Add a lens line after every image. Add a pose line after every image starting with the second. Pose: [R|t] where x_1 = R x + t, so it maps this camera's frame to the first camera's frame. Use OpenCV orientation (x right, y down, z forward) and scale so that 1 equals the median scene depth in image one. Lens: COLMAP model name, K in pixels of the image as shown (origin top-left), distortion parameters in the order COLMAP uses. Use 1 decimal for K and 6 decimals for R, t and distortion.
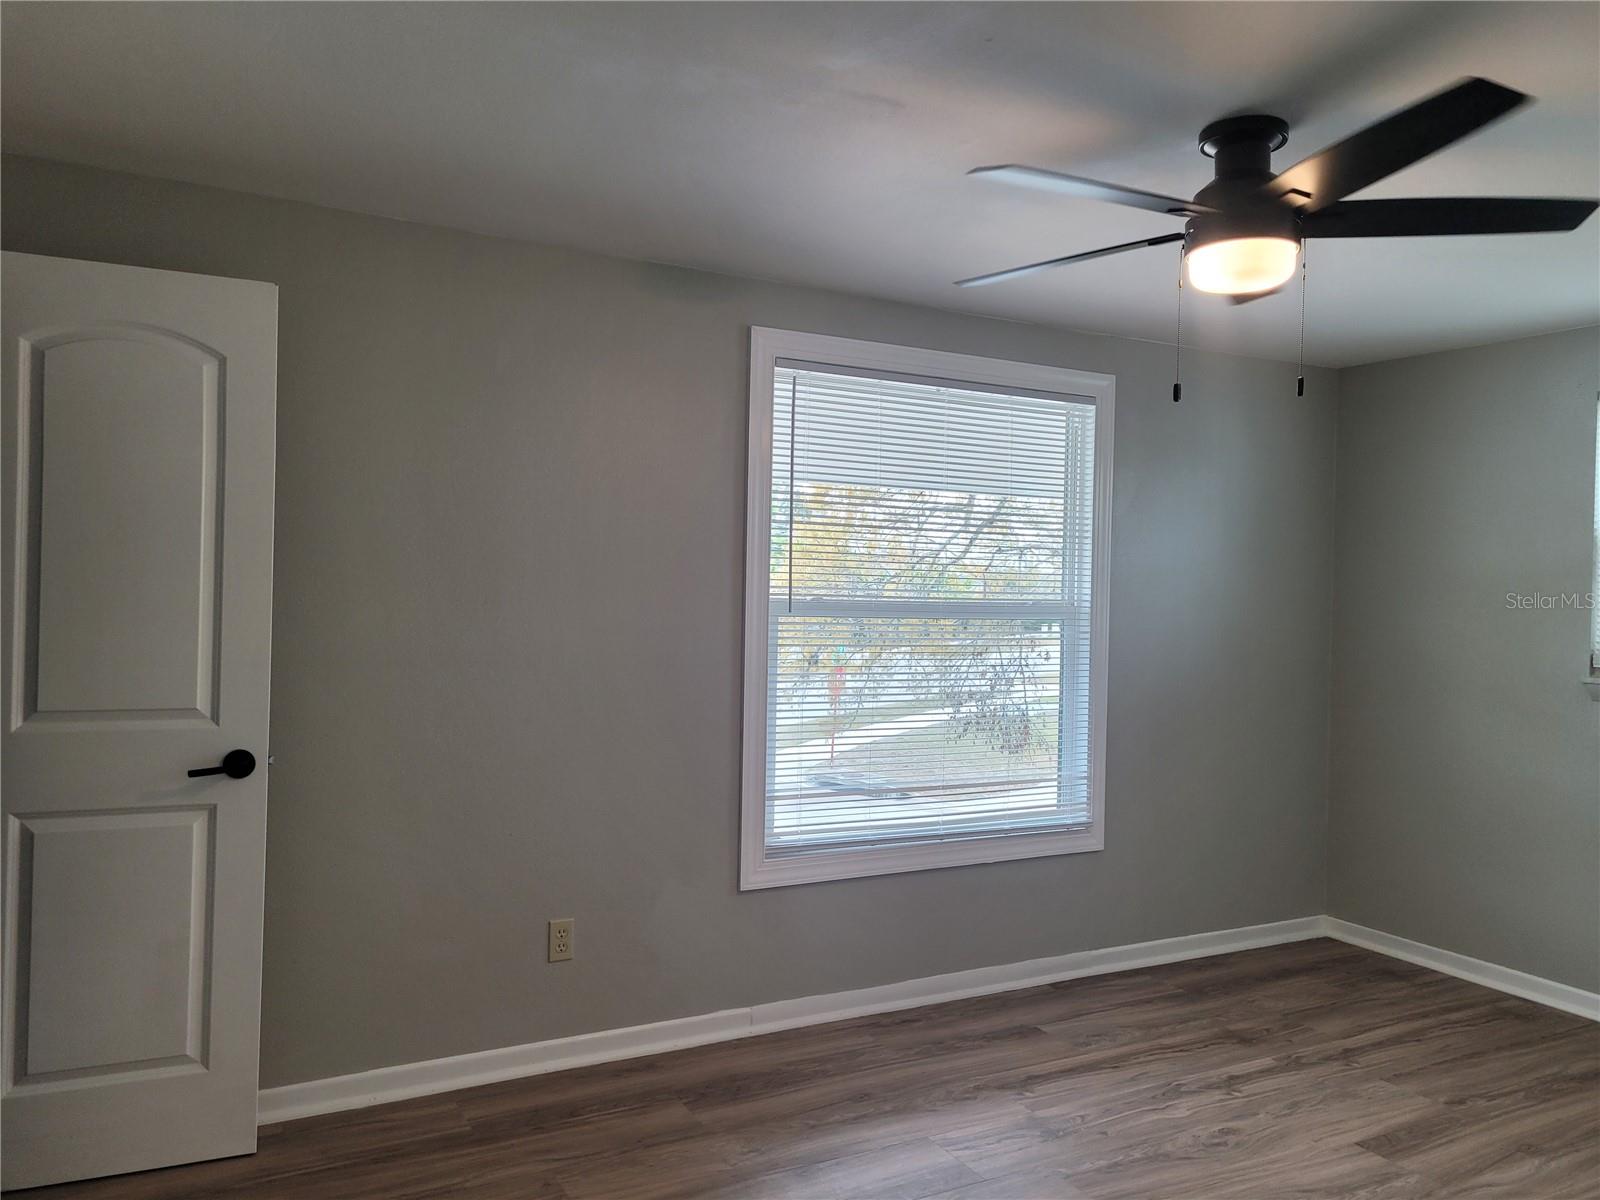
lens RADIAL K [[1192.7, 0, 804.0], [0, 1192.7, 603.4], [0, 0, 1]] dist [0.065992, -0.050965]
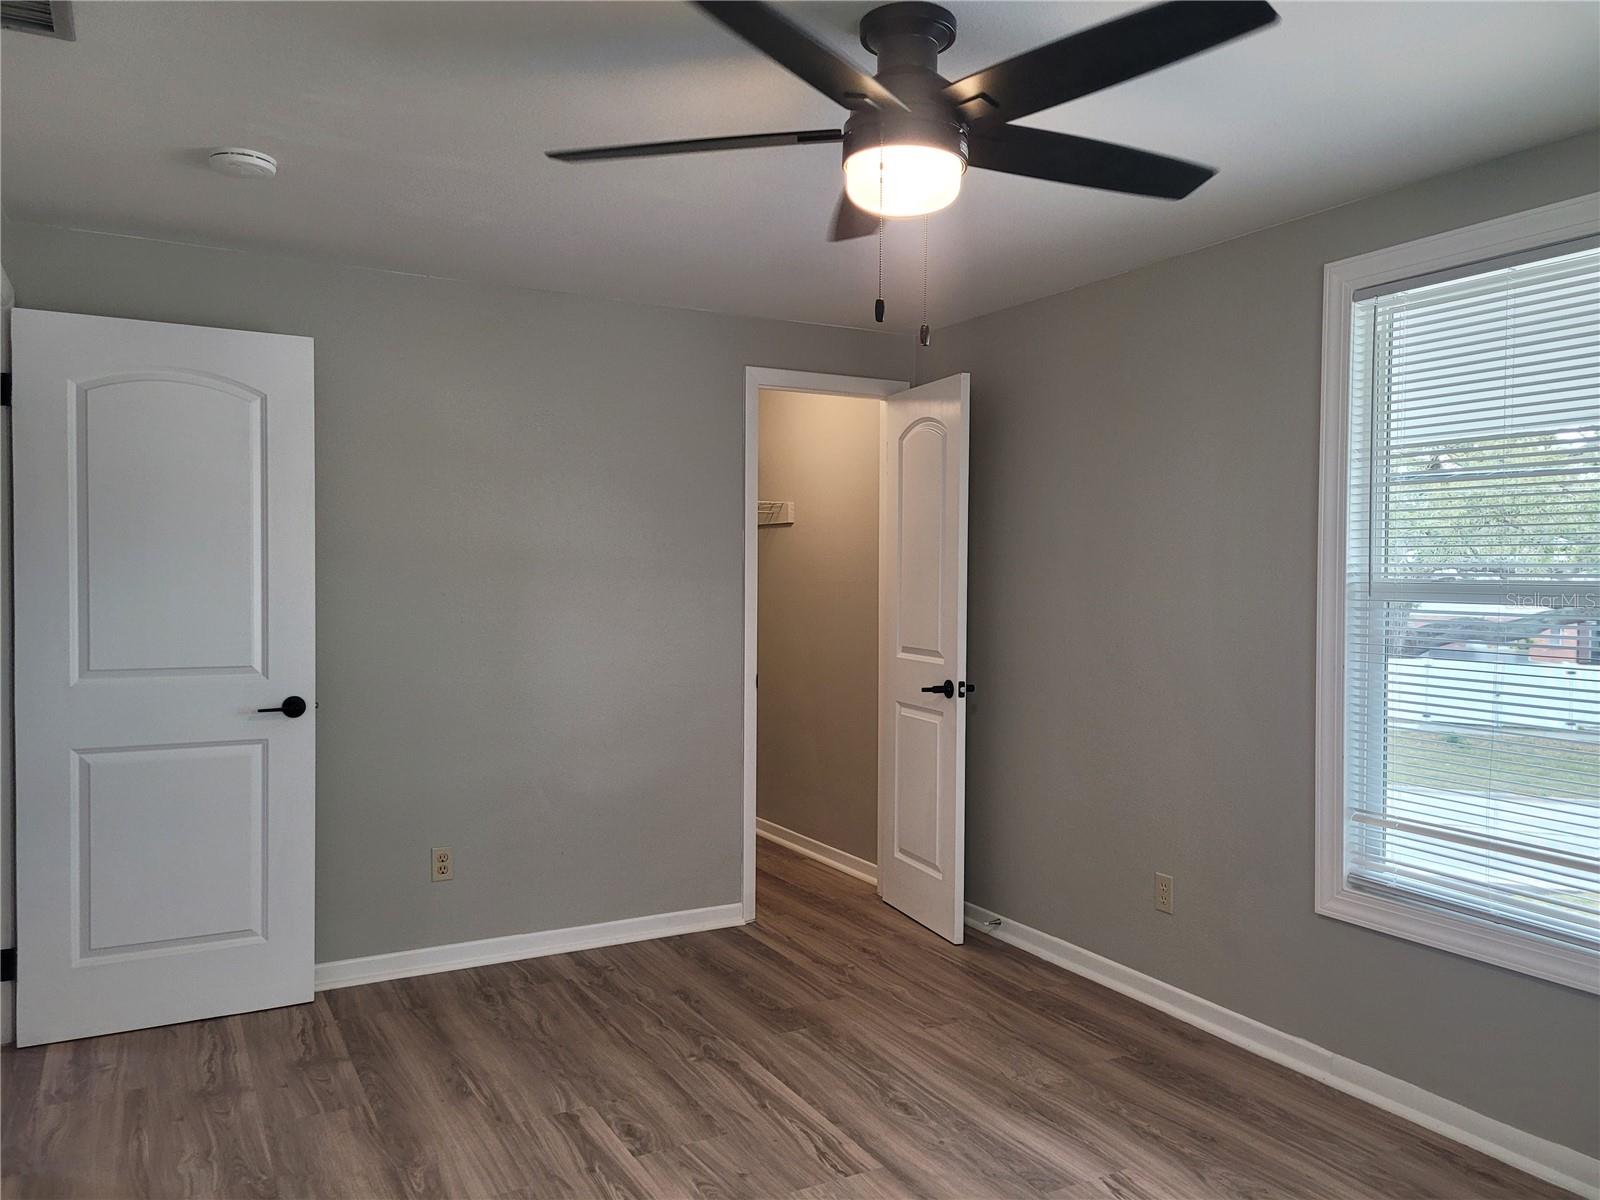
lens RADIAL K [[1192.7, 0, 798.3], [0, 1192.7, 607.8], [0, 0, 1]] dist [0.065992, -0.050965]
pose [[-0.002308, 0.007375, -0.999970, 0.896902], [-0.011427, 0.999907, 0.007401, 0.015386], [0.999932, 0.011444, -0.002224, 0.667394]]
